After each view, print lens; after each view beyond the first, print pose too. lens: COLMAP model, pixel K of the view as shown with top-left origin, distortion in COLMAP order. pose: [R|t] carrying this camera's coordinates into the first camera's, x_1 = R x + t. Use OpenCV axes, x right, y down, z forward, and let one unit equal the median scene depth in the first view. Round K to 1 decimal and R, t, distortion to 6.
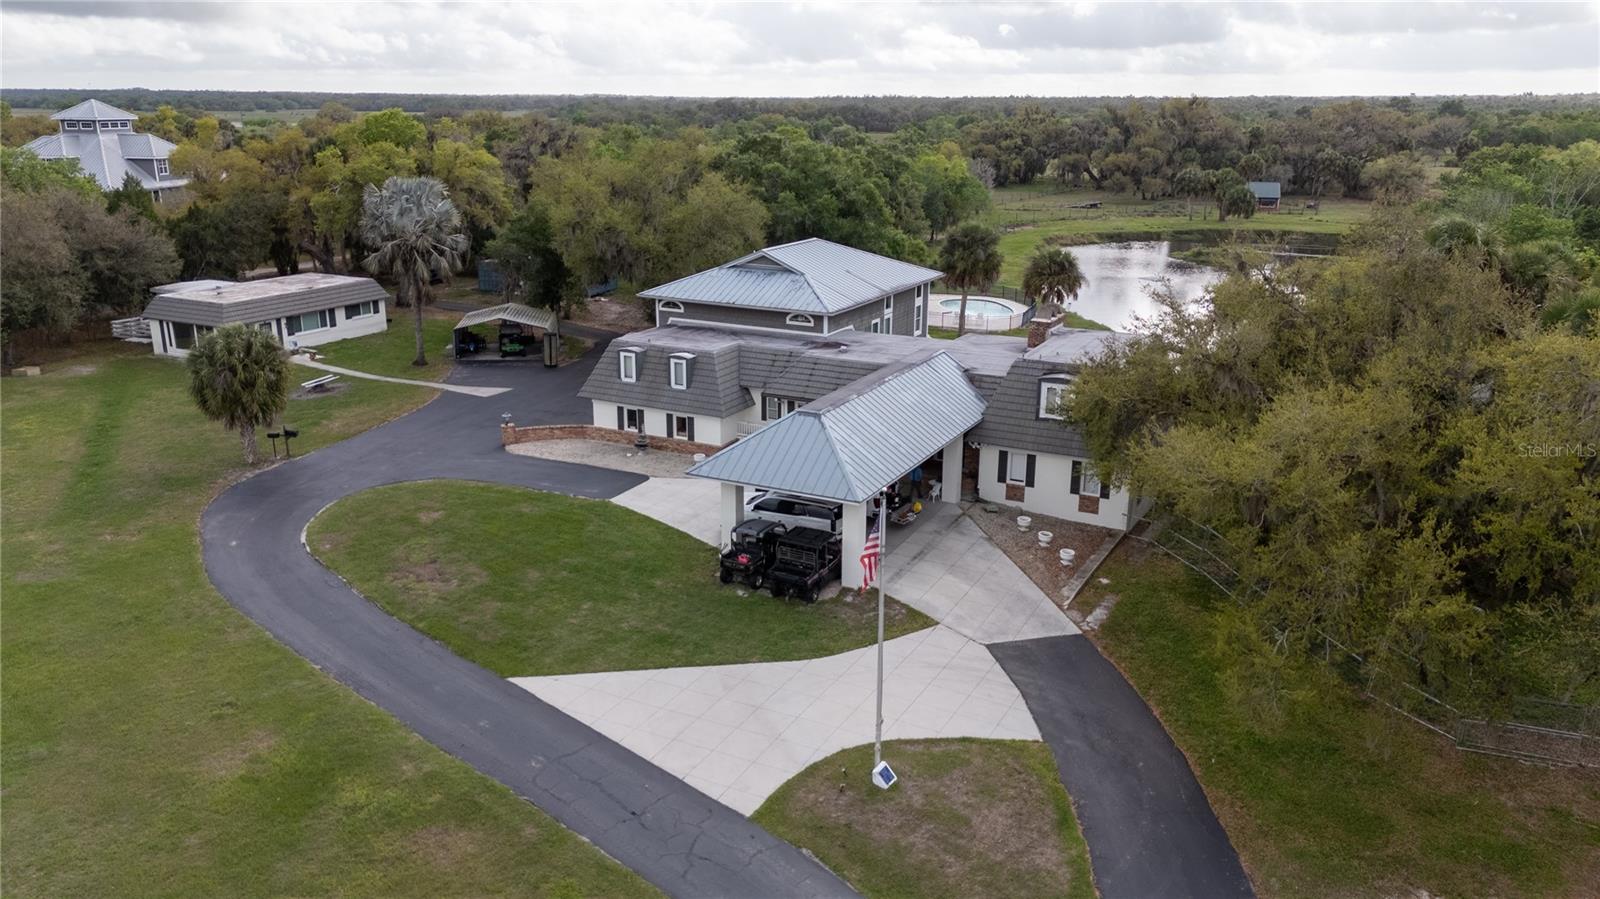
lens RADIAL K [[1171.1, 0, 800.0], [0, 1171.1, 449.5], [0, 0, 1]] dist [0.073531, -0.076750]
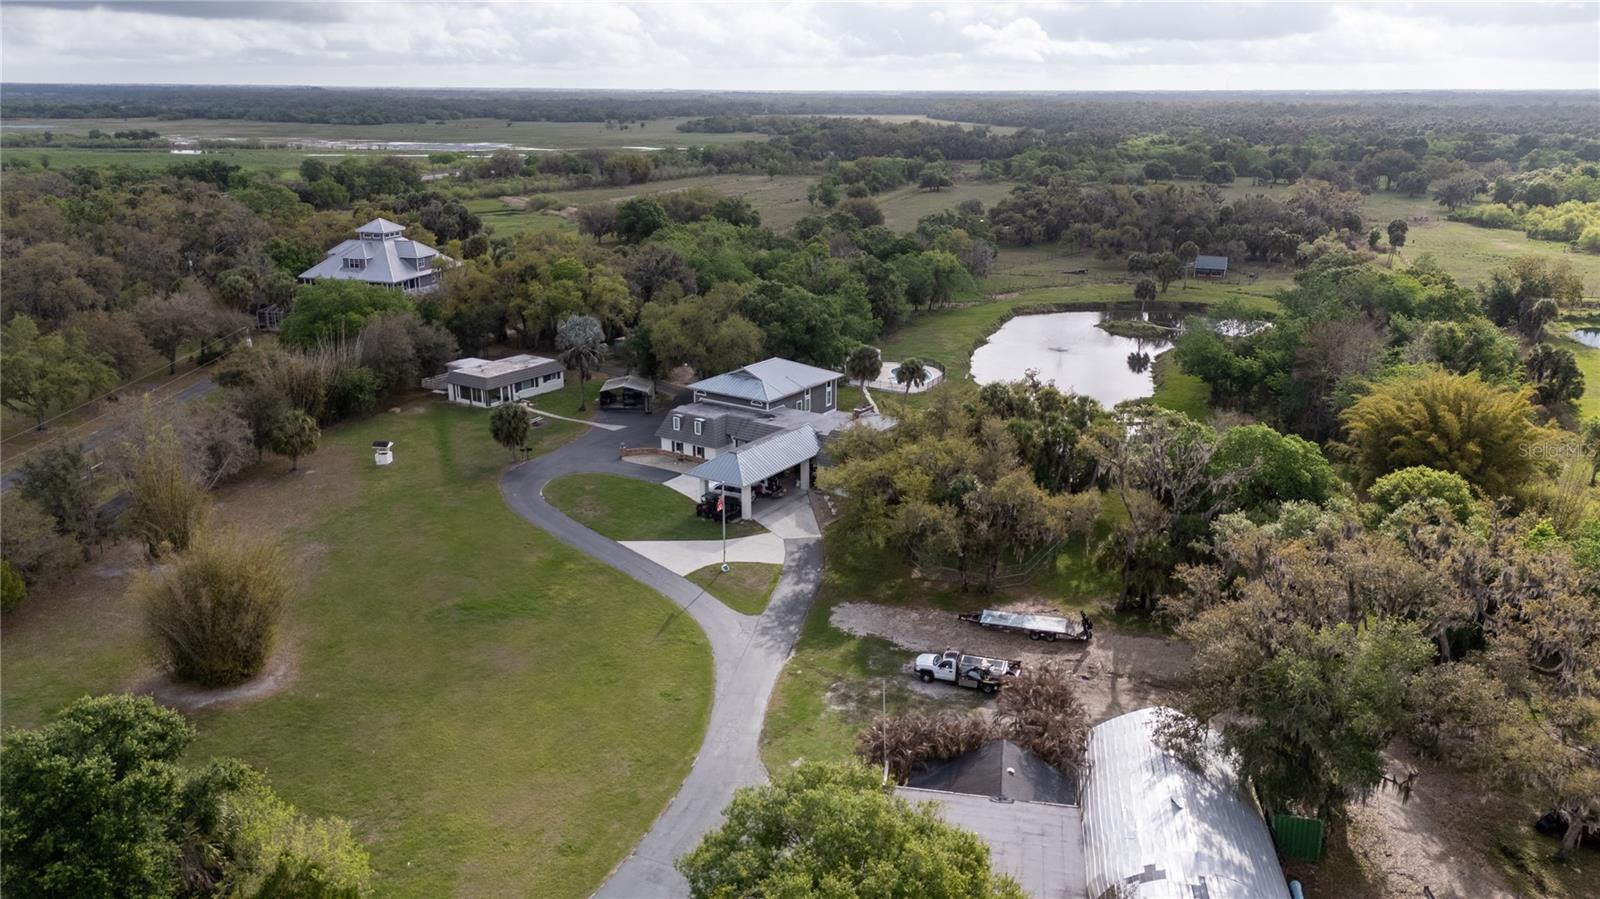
lens RADIAL K [[1171.1, 0, 800.0], [0, 1171.1, 449.5], [0, 0, 1]] dist [0.073531, -0.076750]
pose [[0.993524, 0.032505, -0.108877, 0.317047], [-0.031751, 0.999458, 0.008653, -0.046734], [0.109099, -0.005140, 0.994018, -1.134602]]
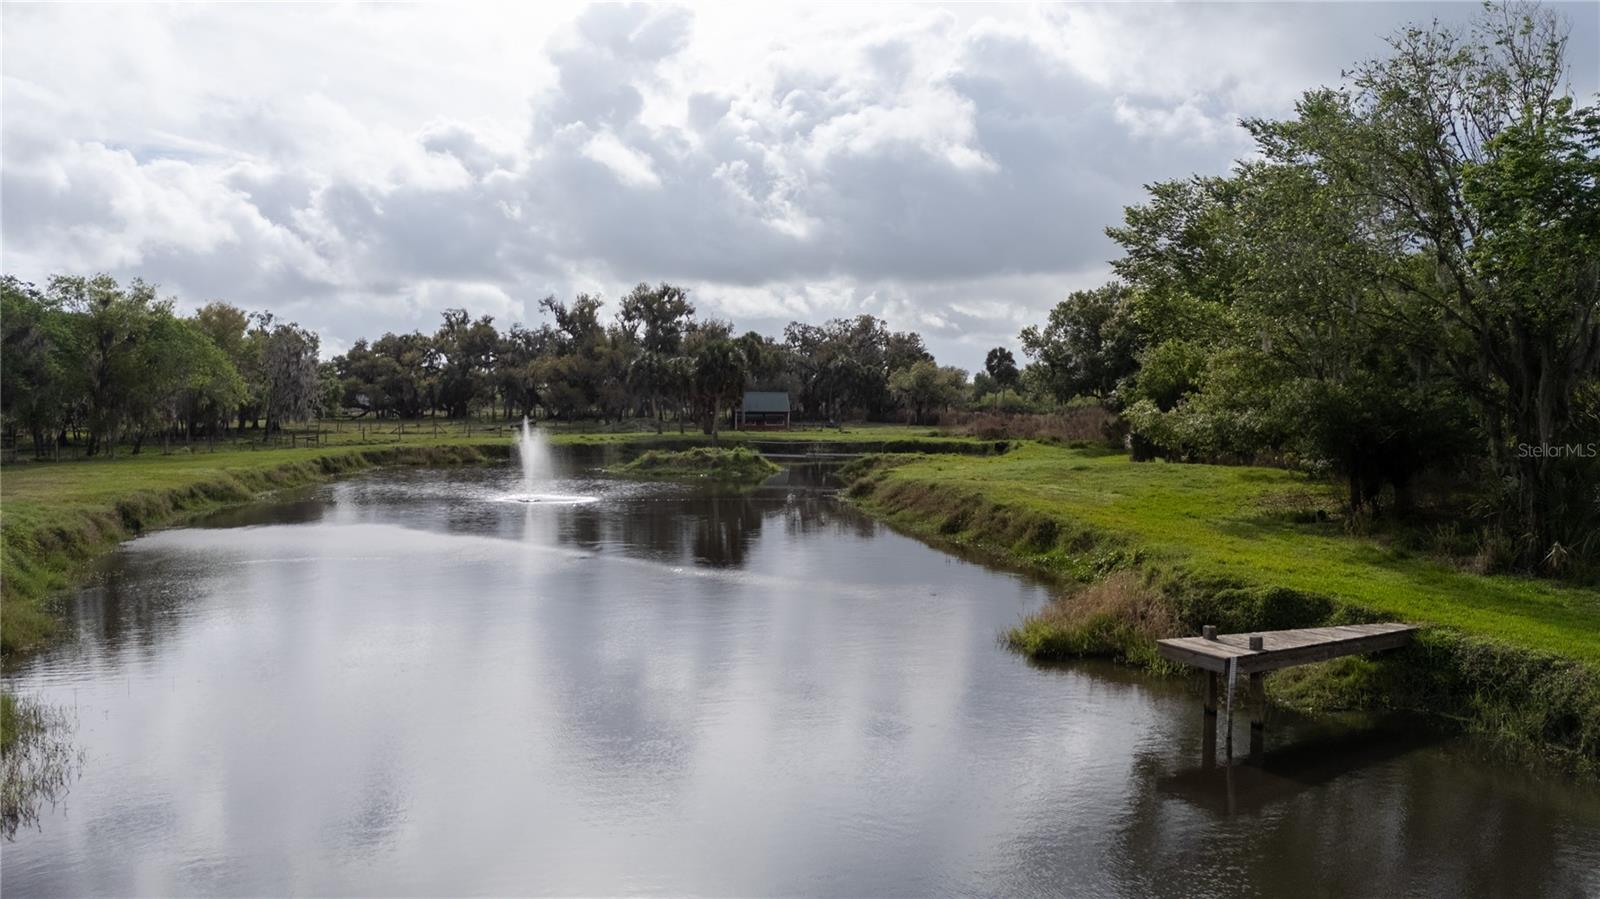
lens RADIAL K [[1171.1, 0, 800.0], [0, 1171.1, 449.5], [0, 0, 1]] dist [0.073531, -0.076750]
pose [[0.928360, -0.020098, 0.371139, 0.536492], [0.110923, 0.968015, -0.225038, -0.122505], [-0.354745, 0.250084, 0.900896, 1.325927]]
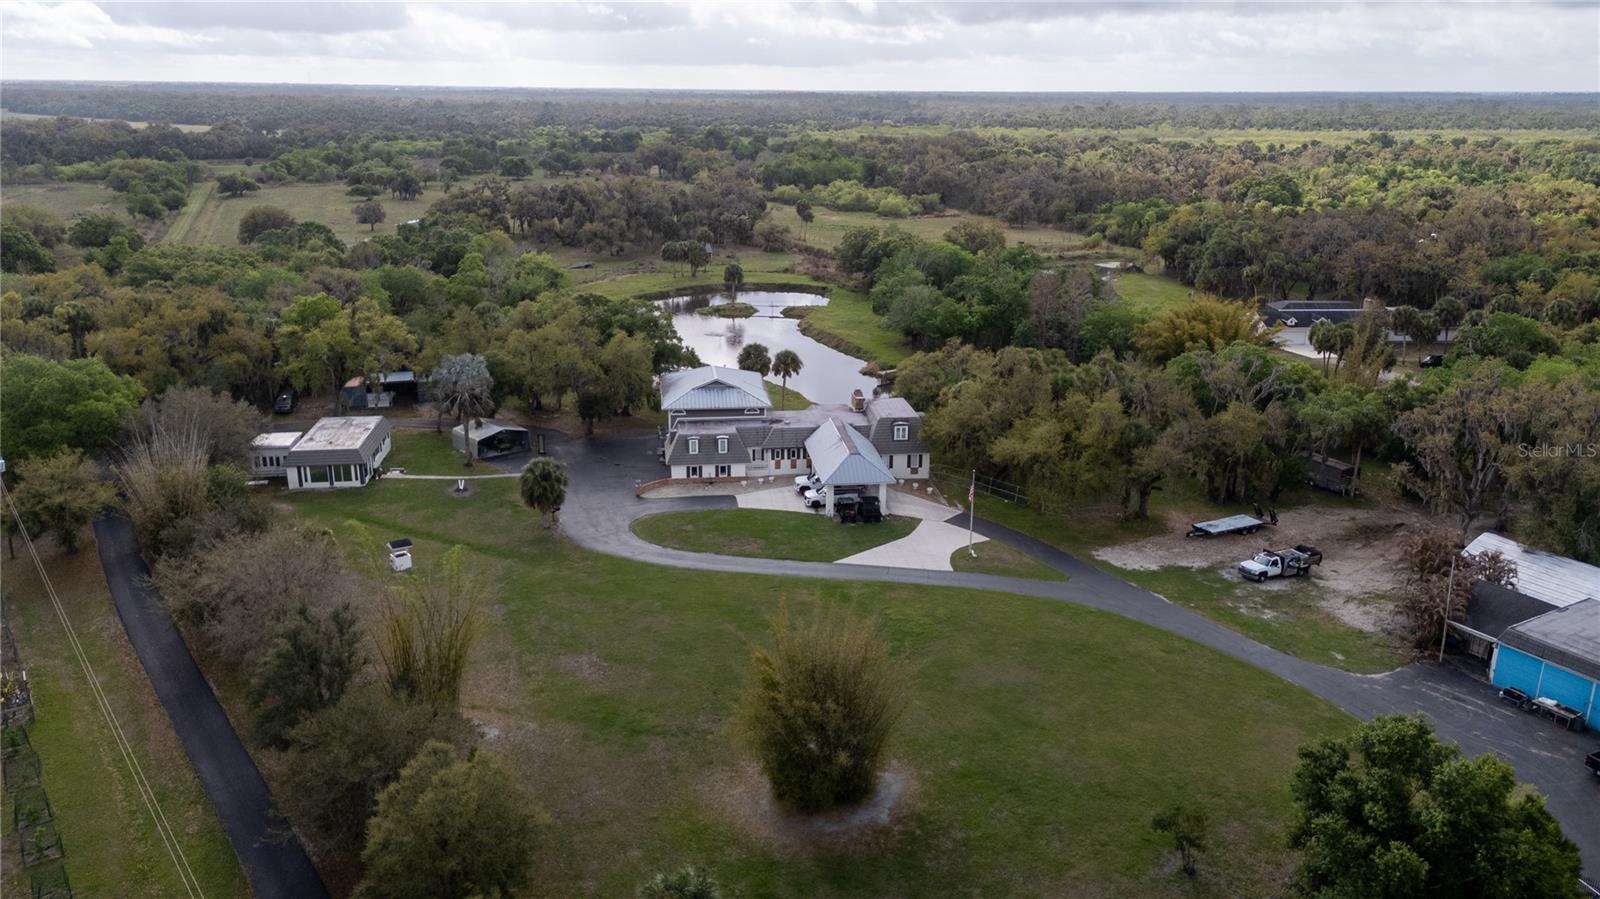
lens RADIAL K [[1171.1, 0, 800.0], [0, 1171.1, 449.5], [0, 0, 1]] dist [0.073531, -0.076750]
pose [[0.823052, -0.165289, 0.543382, -1.083649], [0.159067, 0.985513, 0.058841, -0.152778], [-0.545236, 0.038005, 0.837421, -0.803749]]
